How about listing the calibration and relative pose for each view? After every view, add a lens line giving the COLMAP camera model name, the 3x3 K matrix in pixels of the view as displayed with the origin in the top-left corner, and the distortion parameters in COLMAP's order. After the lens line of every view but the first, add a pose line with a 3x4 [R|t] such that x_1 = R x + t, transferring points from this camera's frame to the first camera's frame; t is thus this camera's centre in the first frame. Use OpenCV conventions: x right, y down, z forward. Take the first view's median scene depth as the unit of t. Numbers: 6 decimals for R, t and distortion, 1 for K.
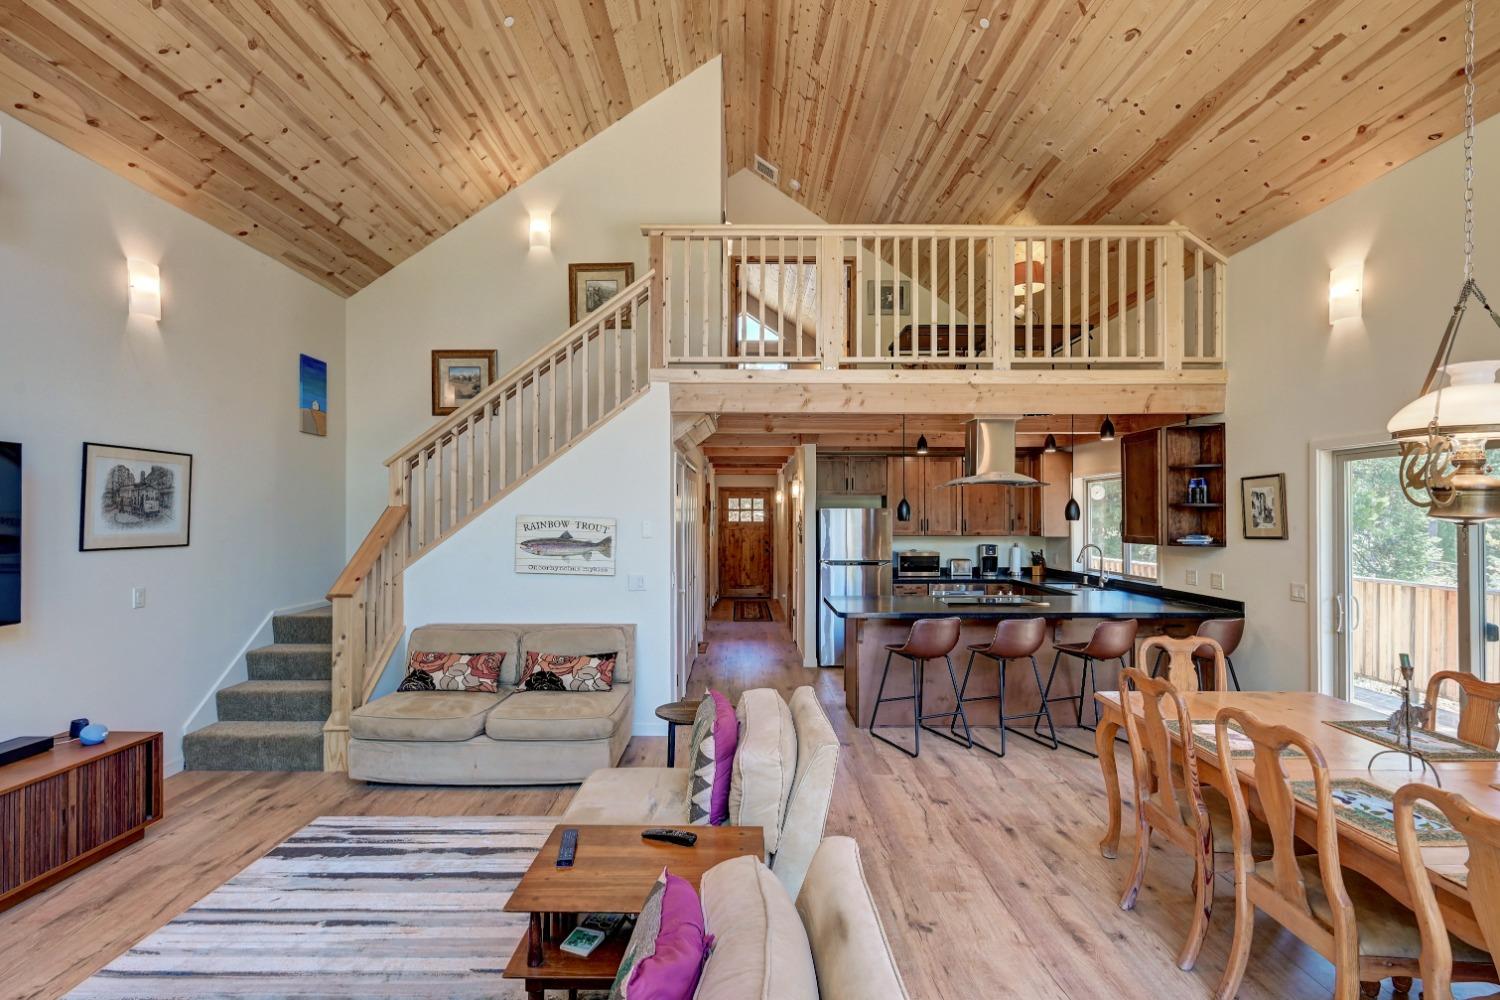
lens RADIAL K [[688.8, 0, 743.3], [0, 688.8, 512.1], [0, 0, 1]] dist [-0.000642, 0.001890]
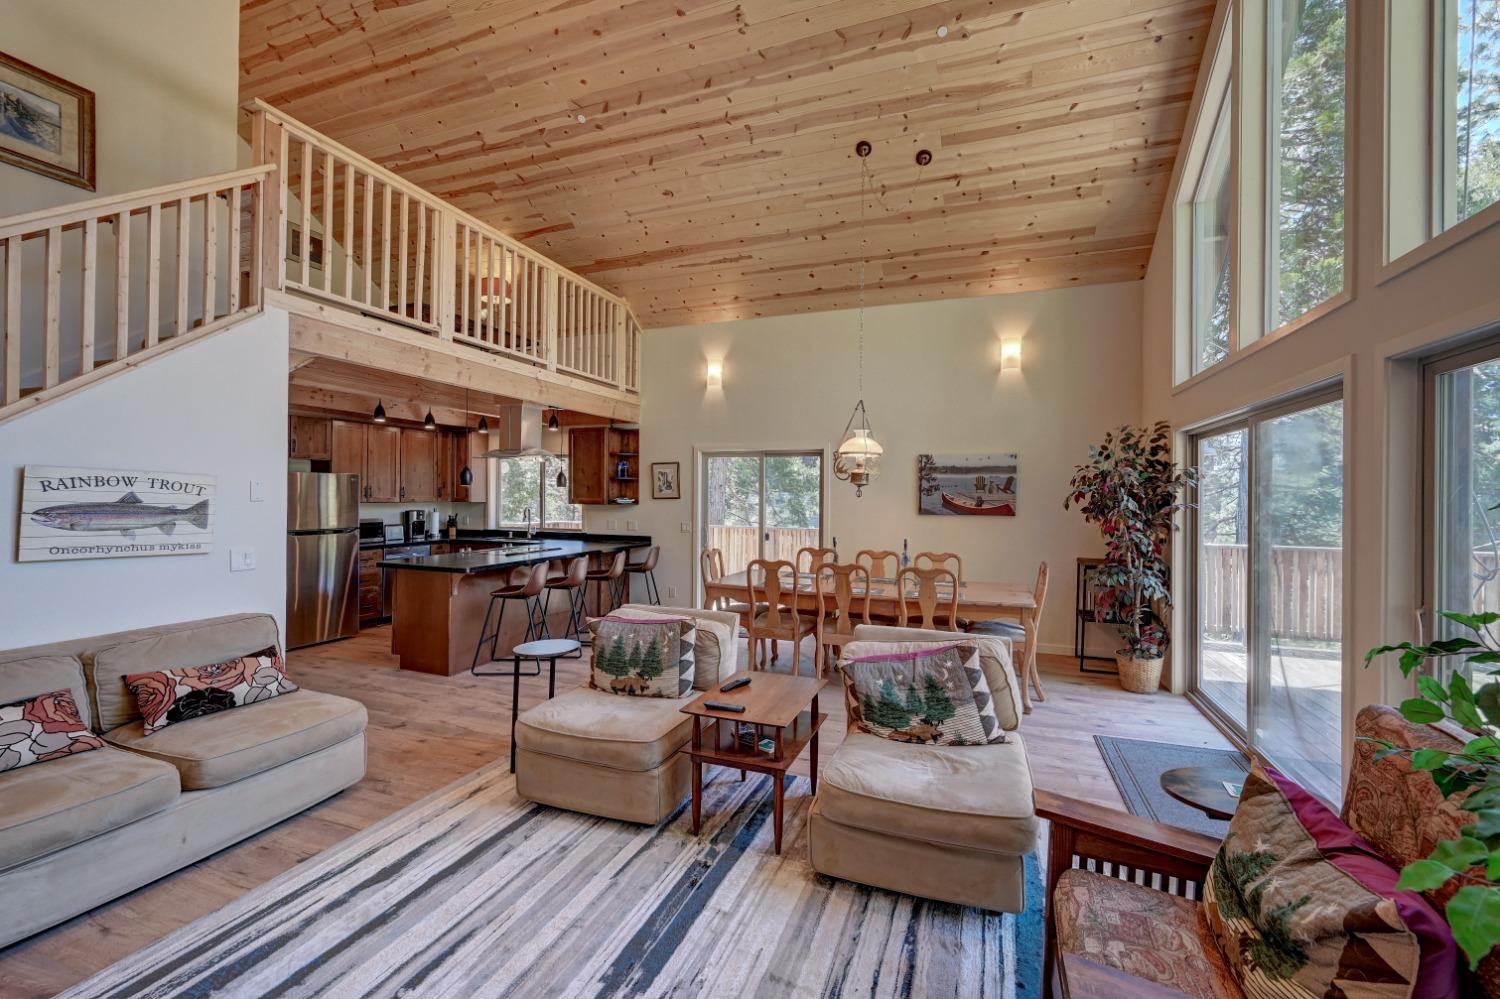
lens RADIAL K [[625.5, 0, 761.3], [0, 625.5, 488.4], [0, 0, 1]] dist [0.011824, 0.000004]
pose [[0.347325, 0.011713, 0.937672, -0.641837], [-0.013874, 0.999877, -0.007351, 0.020369], [-0.937642, -0.010456, 0.347445, 0.218701]]
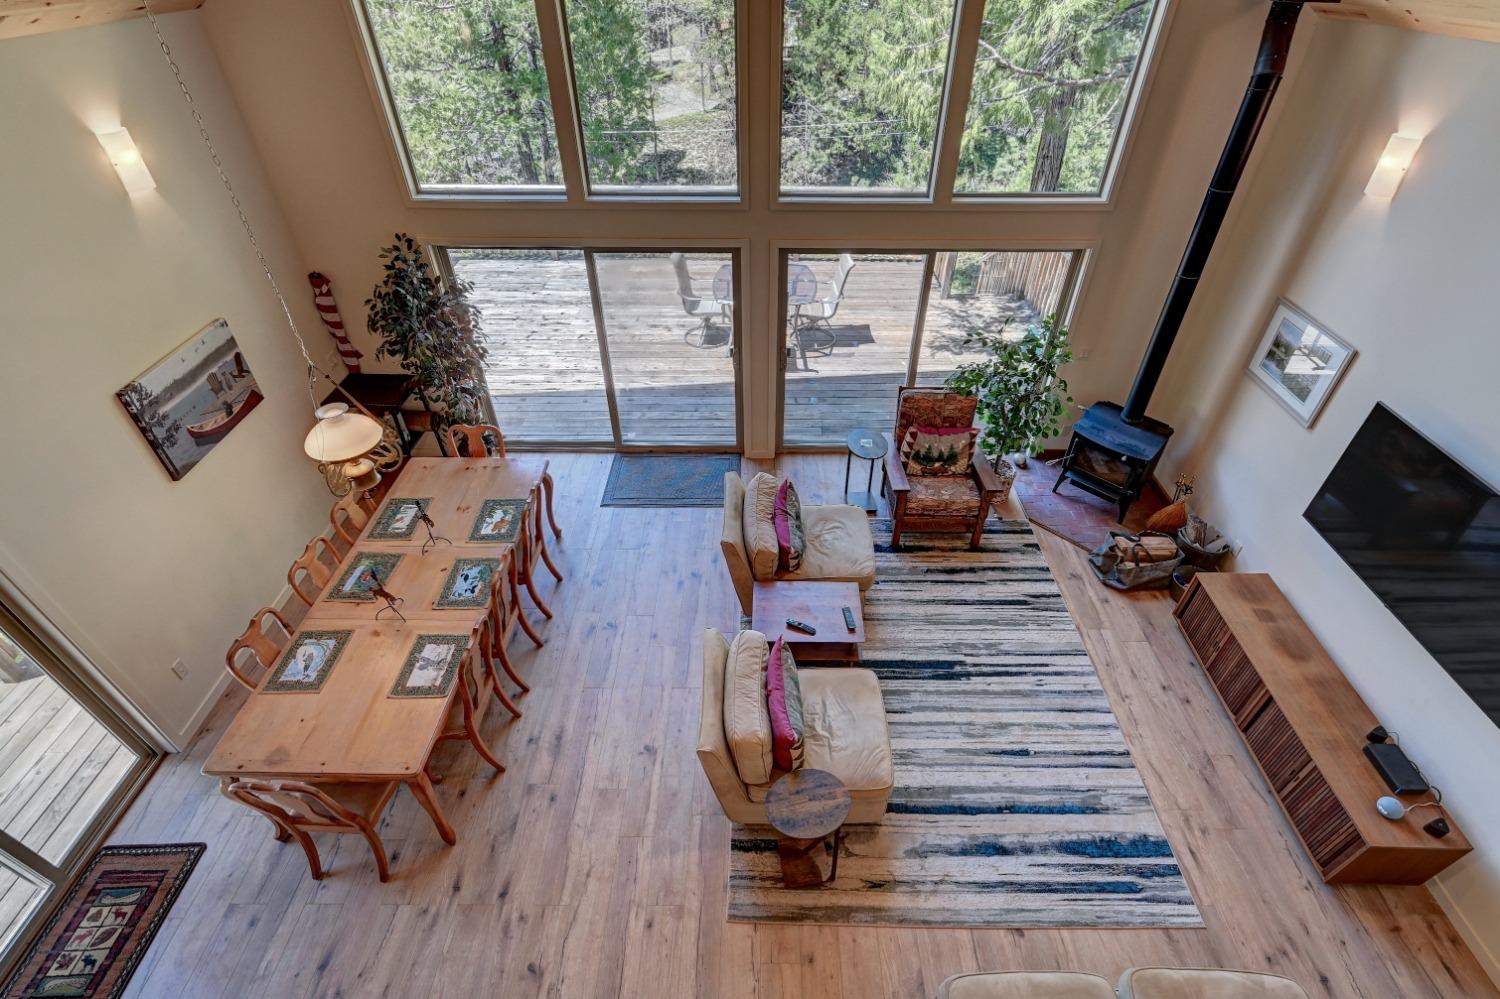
lens RADIAL K [[688.8, 0, 754.2], [0, 688.8, 471.7], [0, 0, 1]] dist [-0.000642, 0.001890]
pose [[-0.999730, -0.013491, 0.018894, 0.000804], [0.001004, 0.787931, 0.615762, -0.492277], [-0.023195, 0.615615, -0.787706, 1.045536]]
